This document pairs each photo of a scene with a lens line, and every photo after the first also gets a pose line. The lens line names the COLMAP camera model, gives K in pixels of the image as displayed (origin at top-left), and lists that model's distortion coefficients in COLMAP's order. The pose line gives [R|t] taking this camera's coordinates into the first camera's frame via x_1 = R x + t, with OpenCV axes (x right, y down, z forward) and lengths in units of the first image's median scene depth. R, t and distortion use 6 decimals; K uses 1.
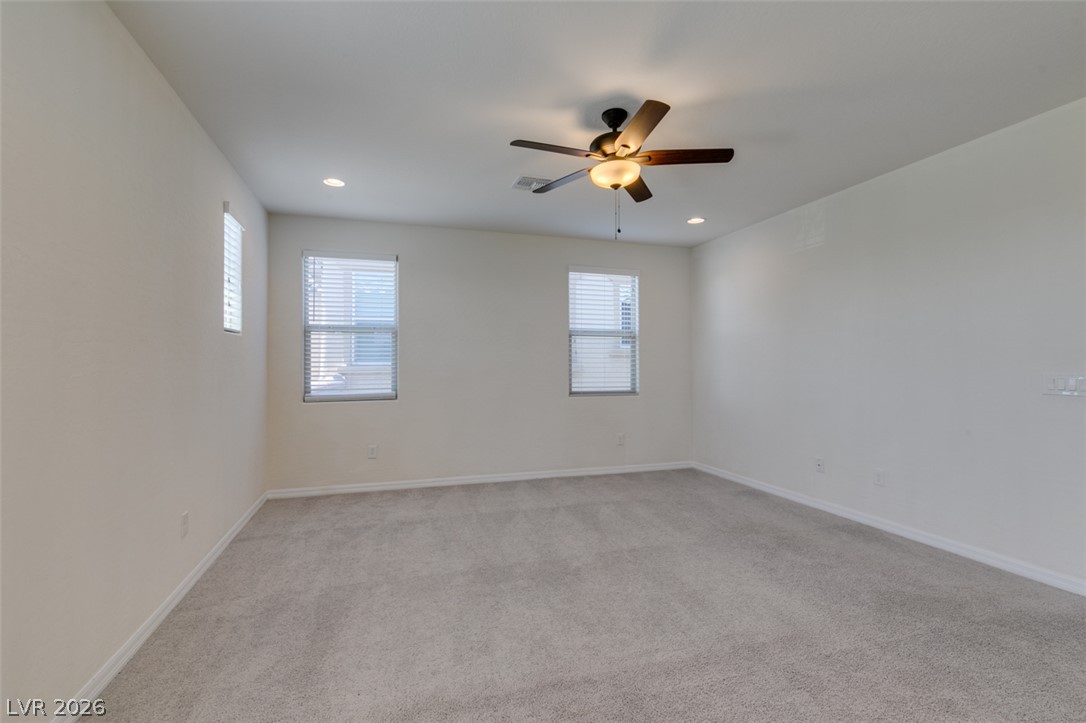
lens RADIAL K [[487.0, 0, 536.5], [0, 487.0, 355.1], [0, 0, 1]] dist [-0.000460, -0.000649]
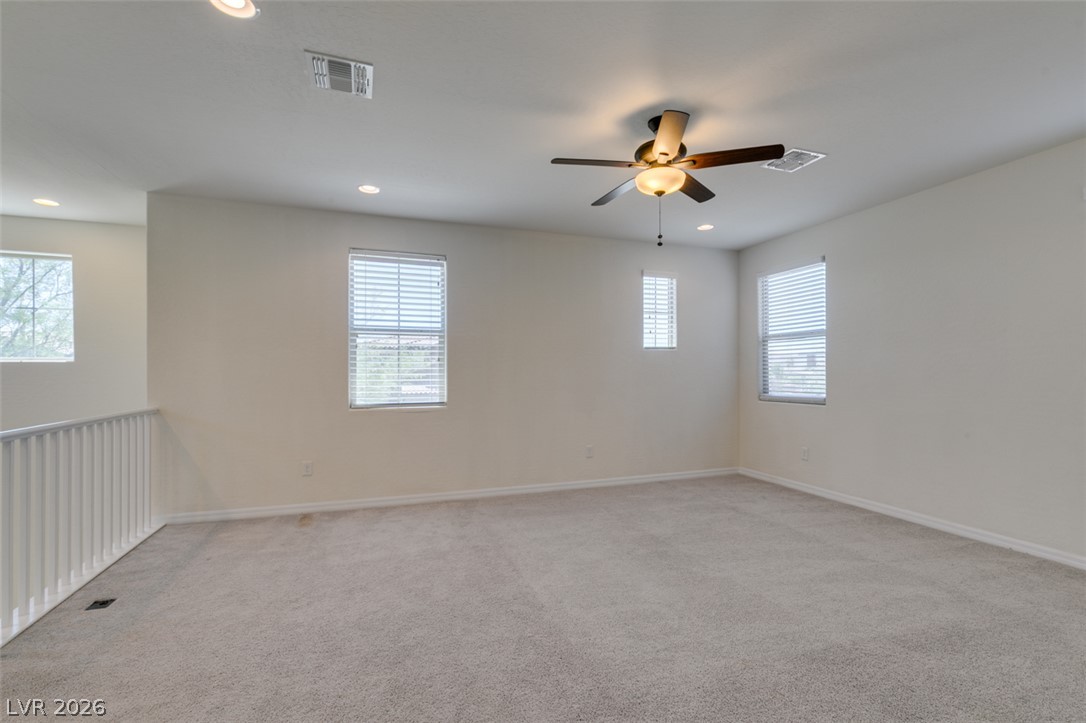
lens RADIAL K [[487.0, 0, 541.4], [0, 487.0, 368.7], [0, 0, 1]] dist [-0.000460, -0.000649]
pose [[0.027096, -0.001544, -0.999632, 0.782733], [0.025645, 0.999671, -0.000849, 0.007111], [0.999304, -0.025613, 0.027126, 0.486301]]
